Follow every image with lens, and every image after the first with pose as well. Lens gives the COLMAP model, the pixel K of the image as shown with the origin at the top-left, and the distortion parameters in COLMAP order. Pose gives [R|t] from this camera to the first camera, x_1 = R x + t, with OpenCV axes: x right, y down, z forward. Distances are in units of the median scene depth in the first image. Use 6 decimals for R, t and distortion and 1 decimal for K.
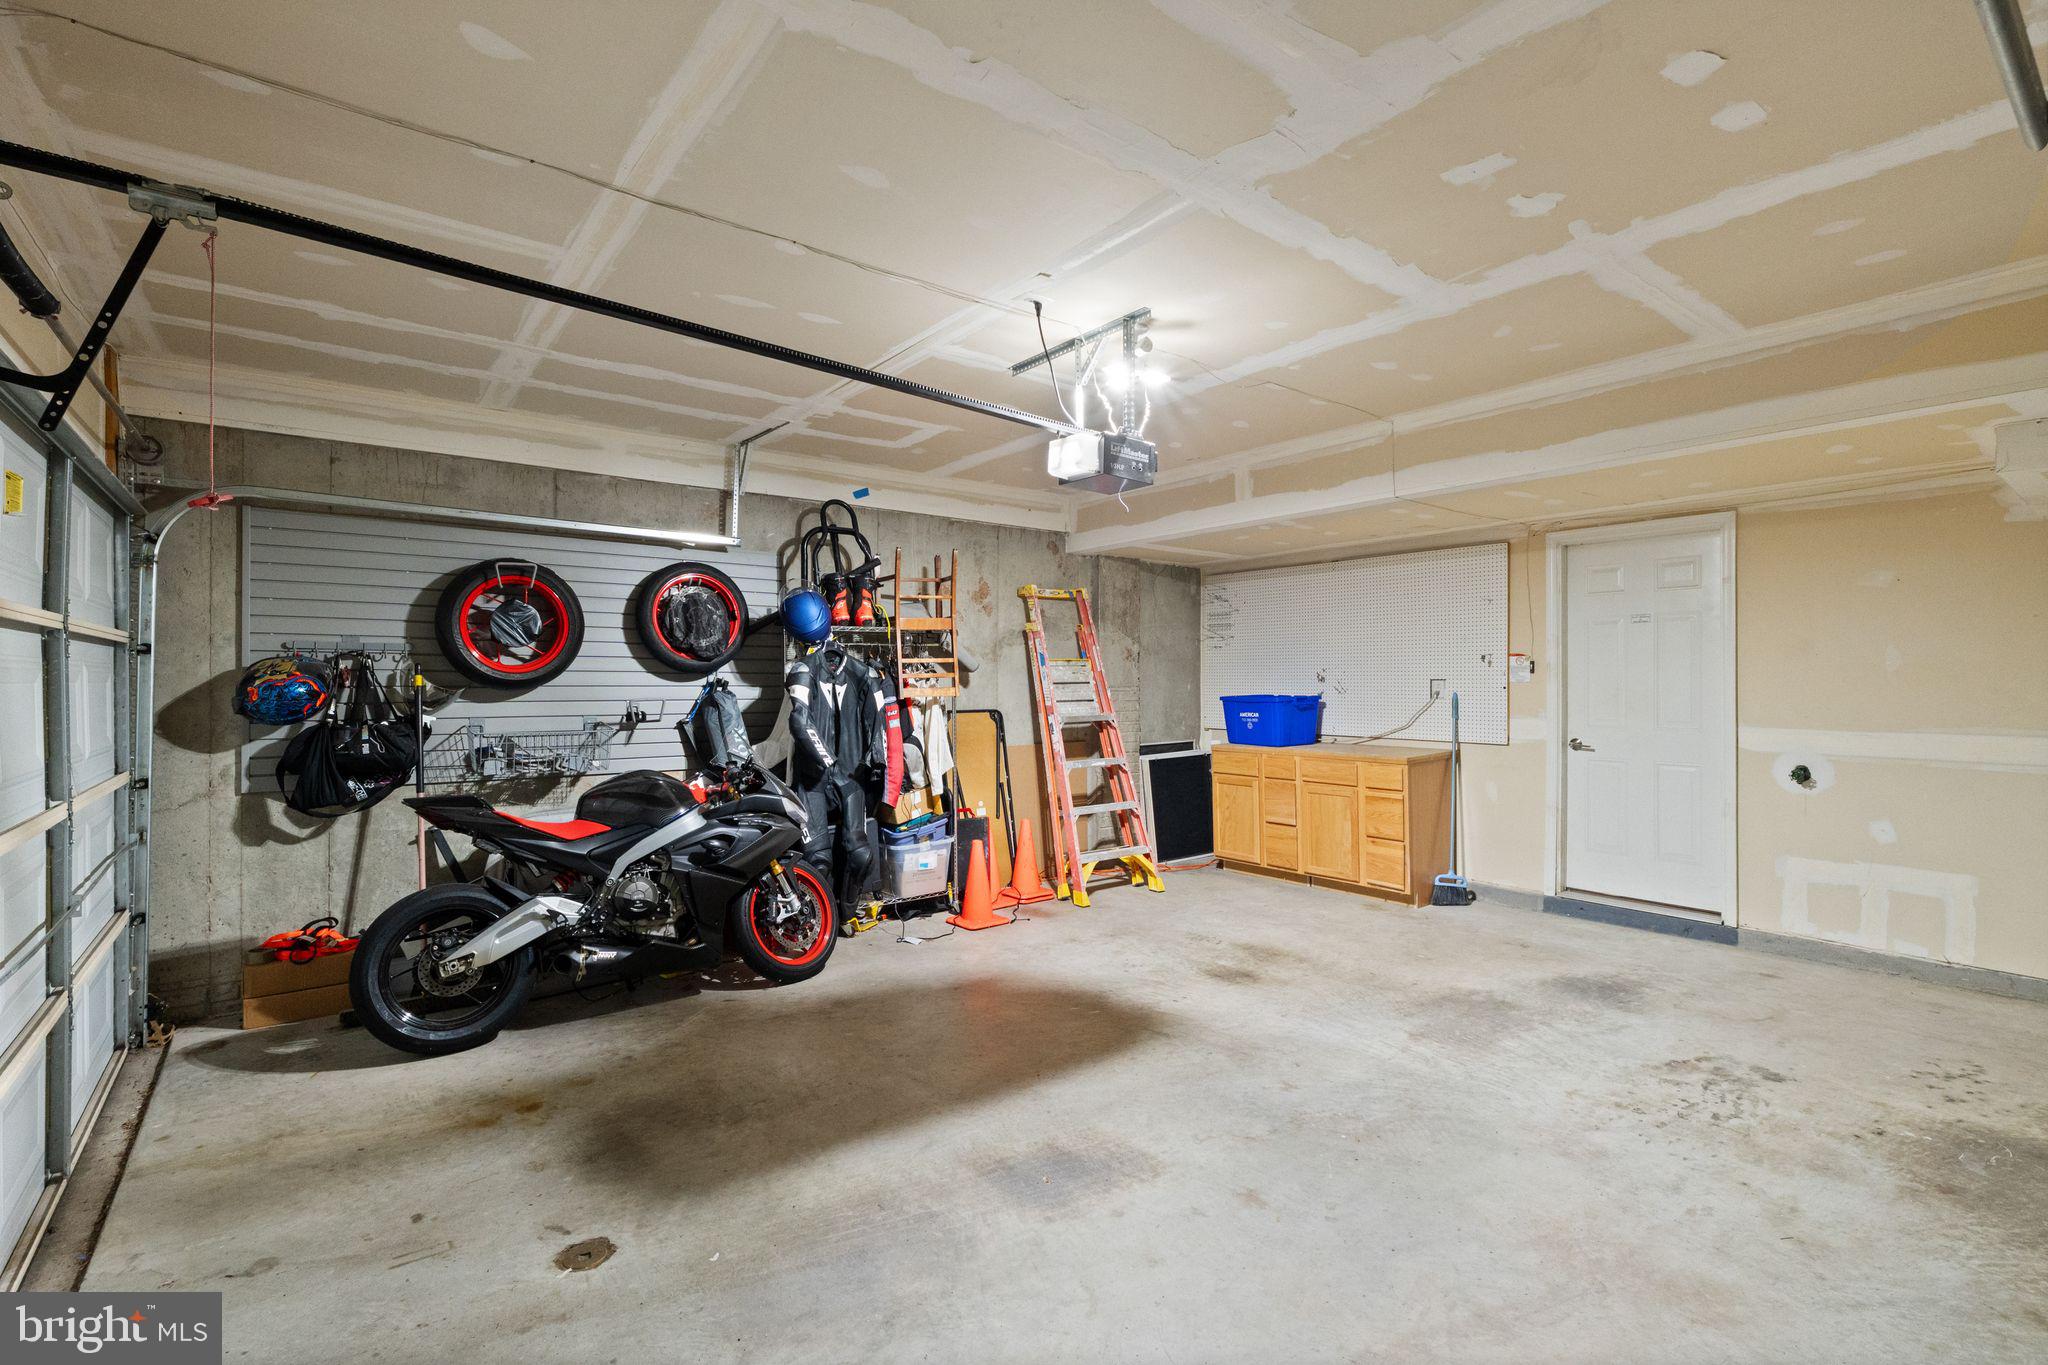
lens RADIAL K [[943.7, 0, 1041.8], [0, 943.7, 683.0], [0, 0, 1]] dist [-0.007627, -0.001221]
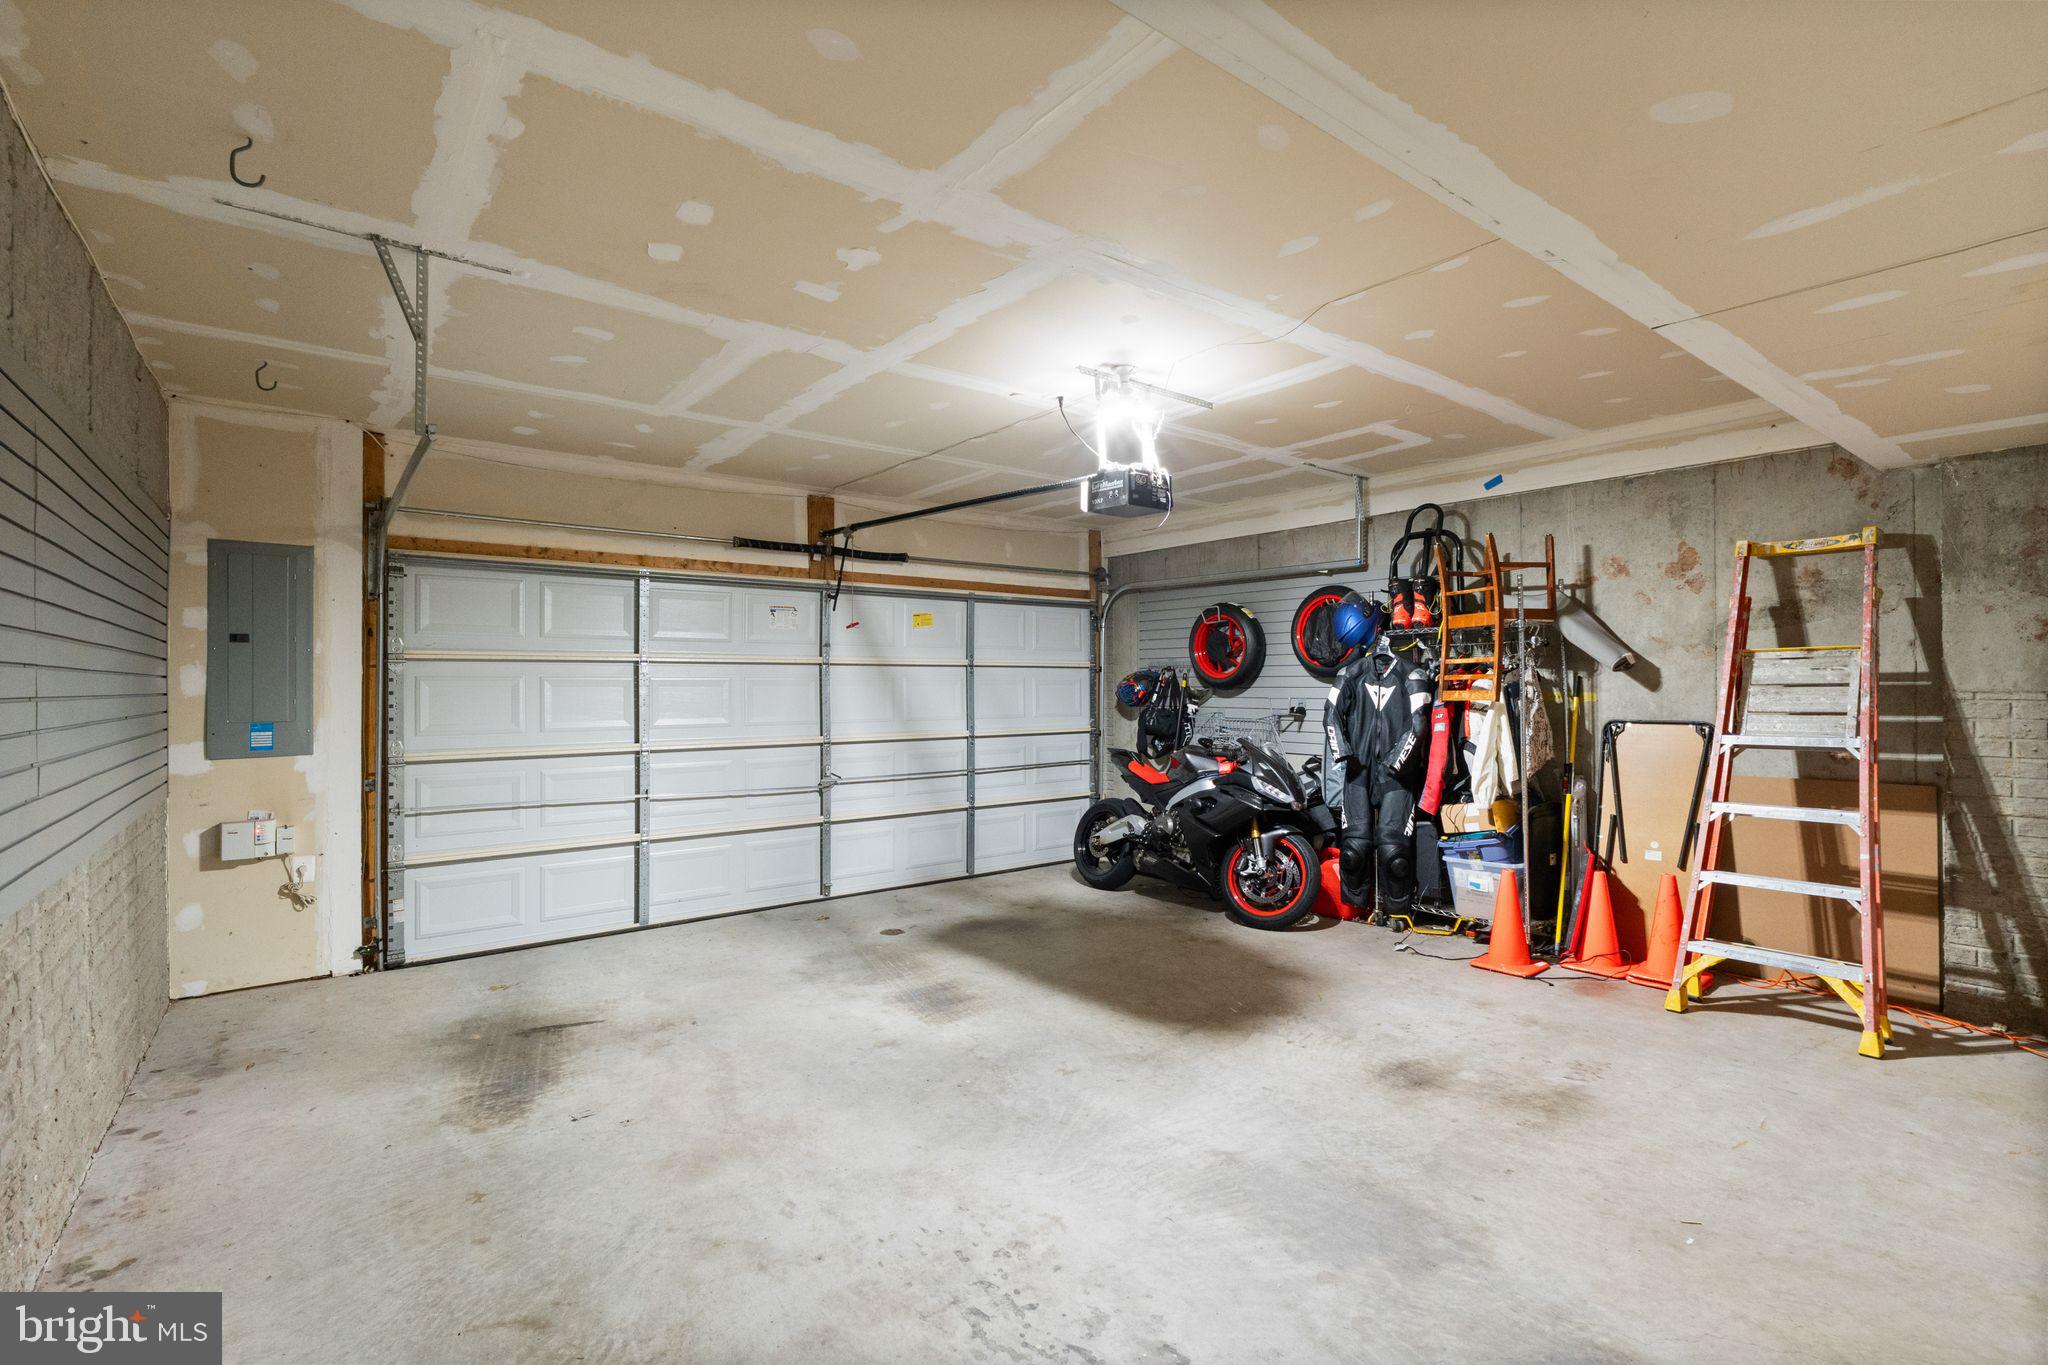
lens RADIAL K [[943.7, 0, 1041.8], [0, 943.7, 683.0], [0, 0, 1]] dist [-0.007627, -0.001221]
pose [[0.003906, -0.000714, -0.999992, 1.159366], [0.000710, 0.999999, -0.000711, -0.002630], [0.999992, -0.000708, 0.003906, 0.856111]]
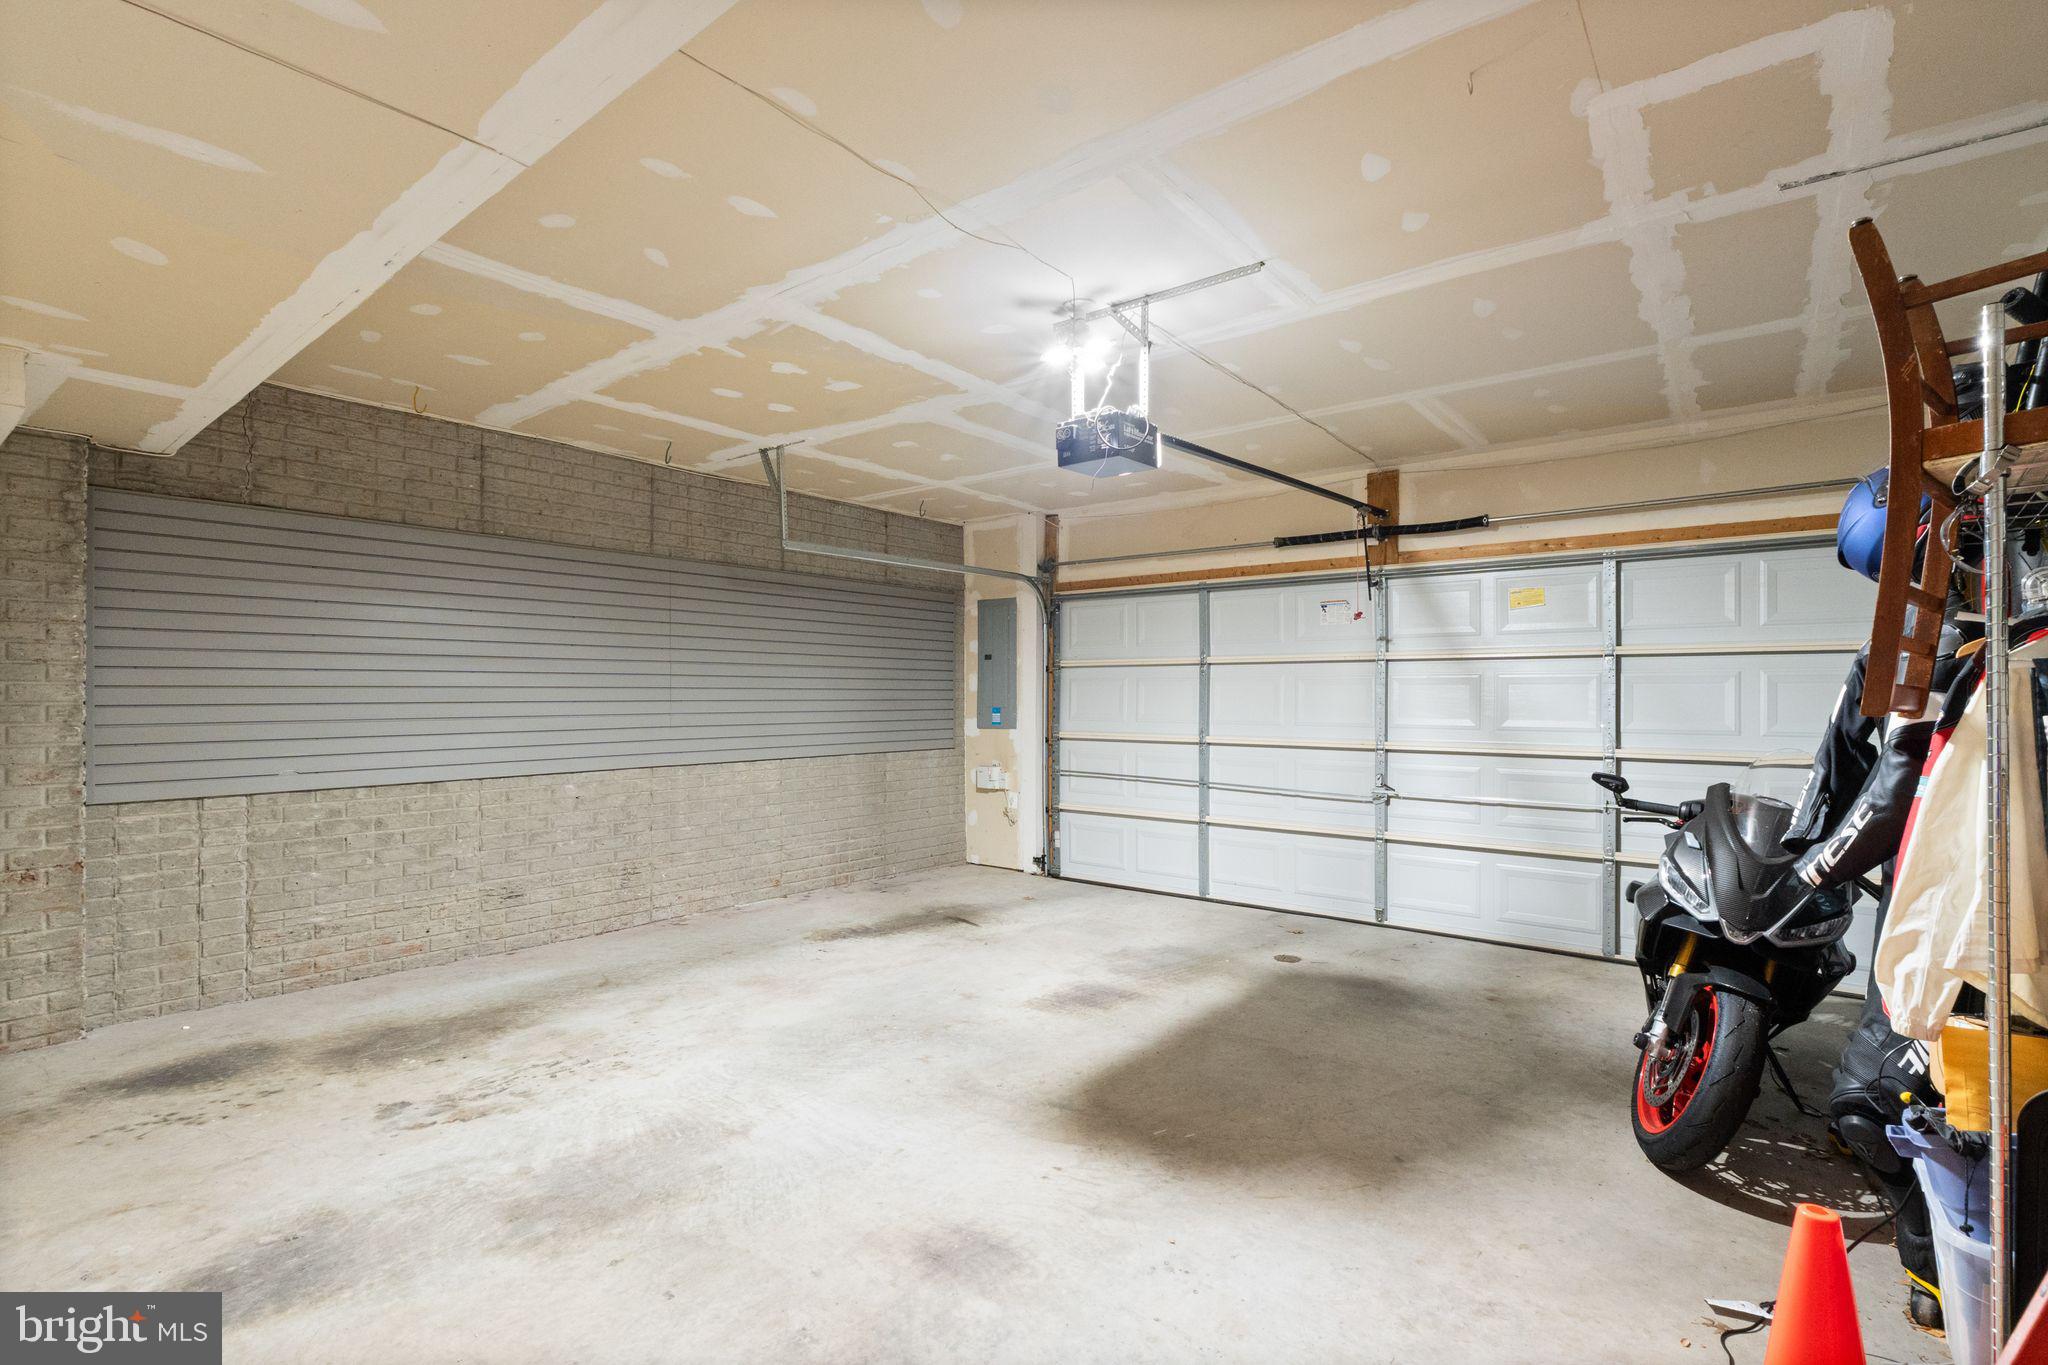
lens RADIAL K [[942.7, 0, 1016.6], [0, 942.7, 694.6], [0, 0, 1]] dist [-0.008099, -0.000295]
pose [[-0.975815, -0.000131, -0.218599, 0.347900], [-0.000962, 0.999993, 0.003691, 0.011176], [0.218596, 0.003812, -0.975808, 1.821533]]
